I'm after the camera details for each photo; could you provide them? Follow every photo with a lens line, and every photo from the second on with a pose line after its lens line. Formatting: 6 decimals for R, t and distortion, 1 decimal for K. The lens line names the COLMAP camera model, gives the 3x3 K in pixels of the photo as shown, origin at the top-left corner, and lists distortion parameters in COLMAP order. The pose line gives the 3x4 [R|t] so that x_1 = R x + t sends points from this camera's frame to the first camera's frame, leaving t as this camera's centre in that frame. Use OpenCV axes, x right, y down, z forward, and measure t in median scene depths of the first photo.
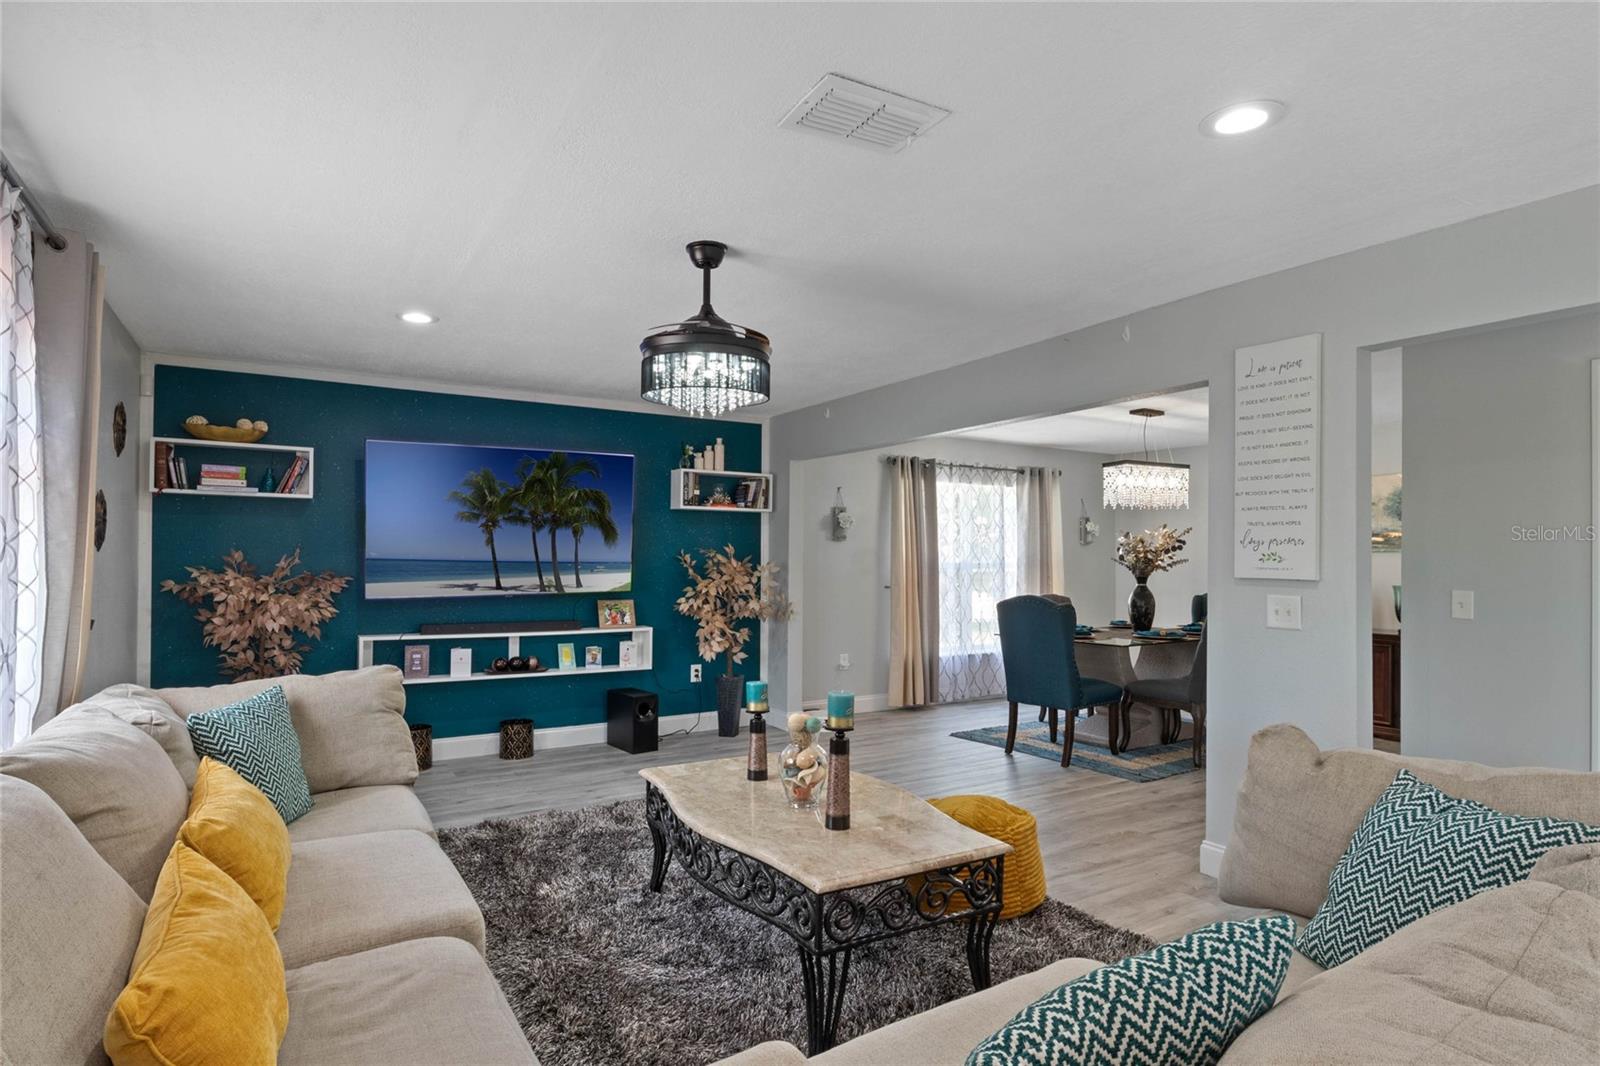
lens RADIAL K [[851.3, 0, 793.1], [0, 851.3, 542.6], [0, 0, 1]] dist [0.002346, 0.000633]
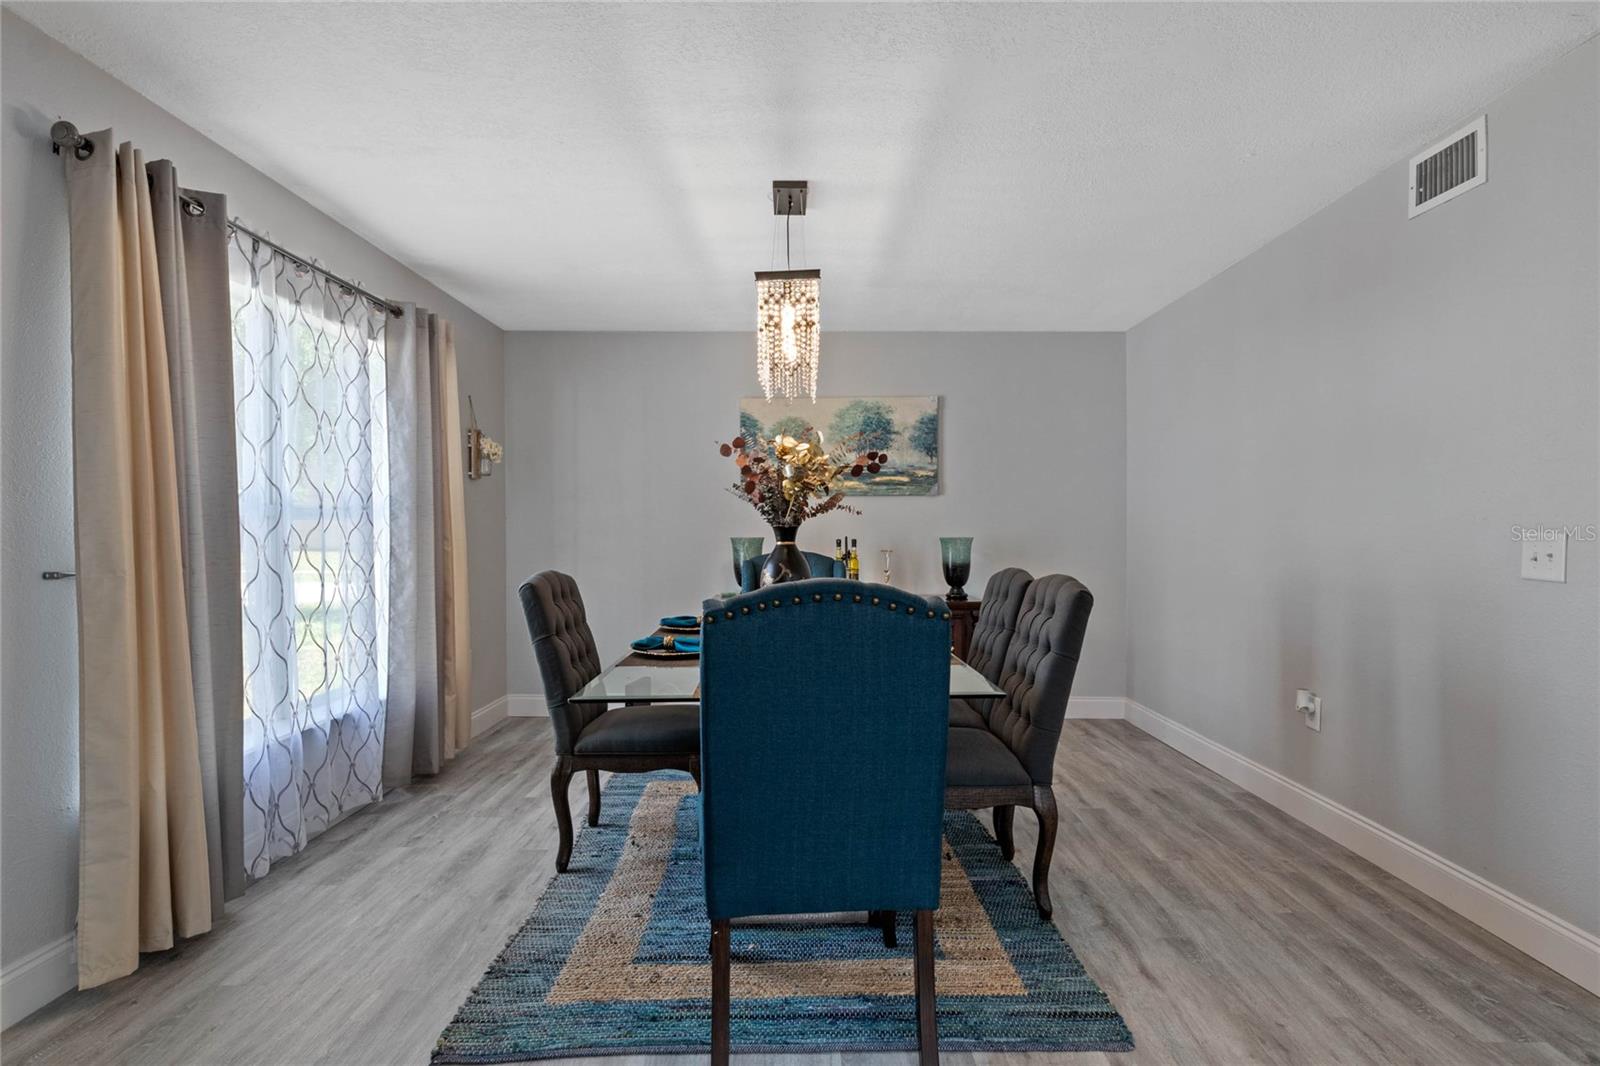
lens RADIAL K [[801.7, 0, 792.8], [0, 801.7, 535.4], [0, 0, 1]] dist [-0.005457, -0.000842]
pose [[0.537705, -0.012600, 0.843039, 0.018595], [-0.012869, 0.999649, 0.023148, 0.034625], [-0.843035, -0.023296, 0.537354, 0.755380]]
